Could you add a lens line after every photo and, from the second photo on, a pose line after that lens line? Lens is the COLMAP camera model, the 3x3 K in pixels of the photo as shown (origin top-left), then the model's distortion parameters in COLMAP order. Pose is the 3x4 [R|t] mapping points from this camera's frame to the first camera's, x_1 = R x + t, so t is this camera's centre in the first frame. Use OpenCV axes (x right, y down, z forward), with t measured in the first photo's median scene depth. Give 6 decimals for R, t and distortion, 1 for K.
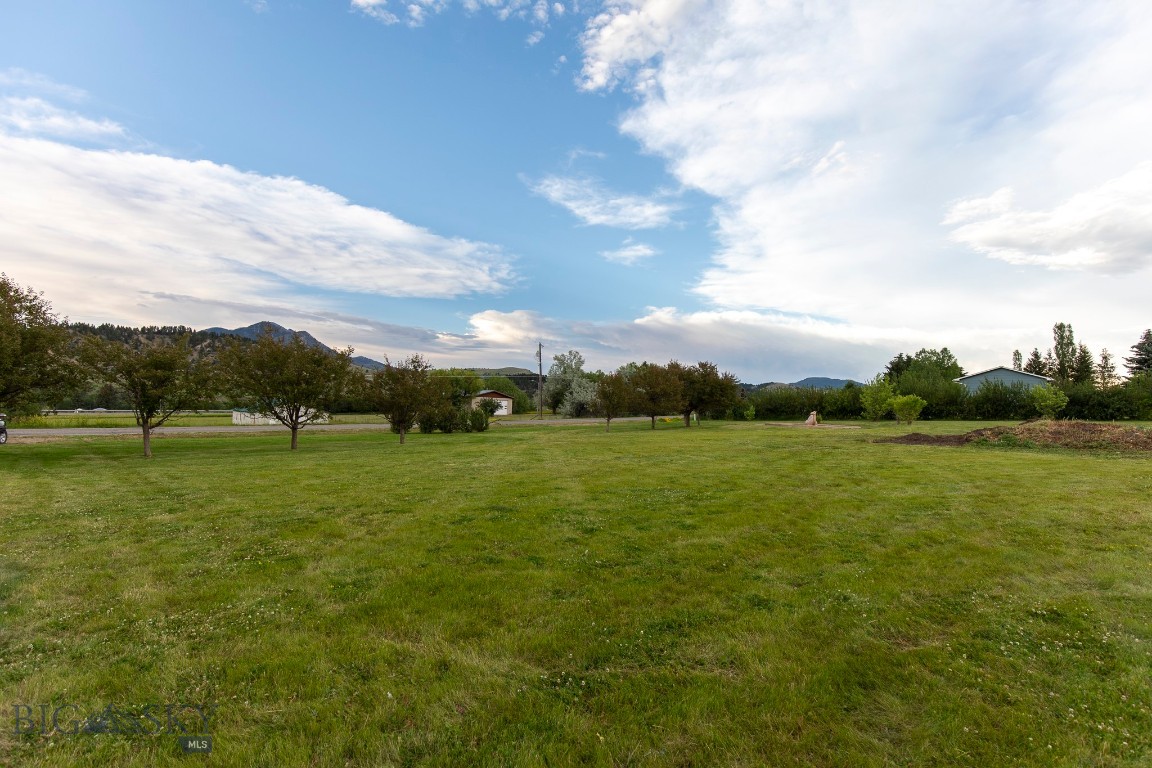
lens RADIAL K [[579.8, 0, 586.8], [0, 579.8, 416.5], [0, 0, 1]] dist [-0.006044, -0.000870]
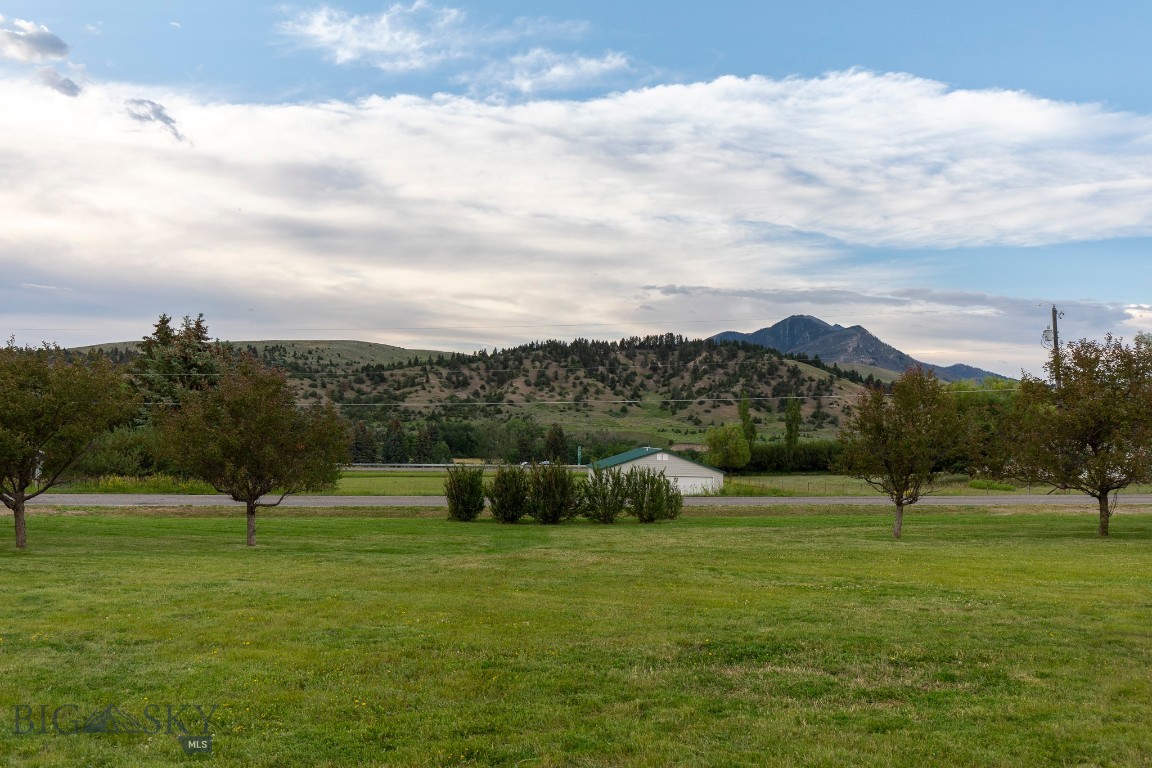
lens RADIAL K [[1083.8, 0, 565.6], [0, 1083.8, 384.2], [0, 0, 1]] dist [0.013870, 0.000000]
pose [[0.734210, -0.046316, -0.677341, 0.341946], [-0.011645, 0.996664, -0.080774, -0.011767], [0.678823, 0.067193, 0.731222, 0.386160]]
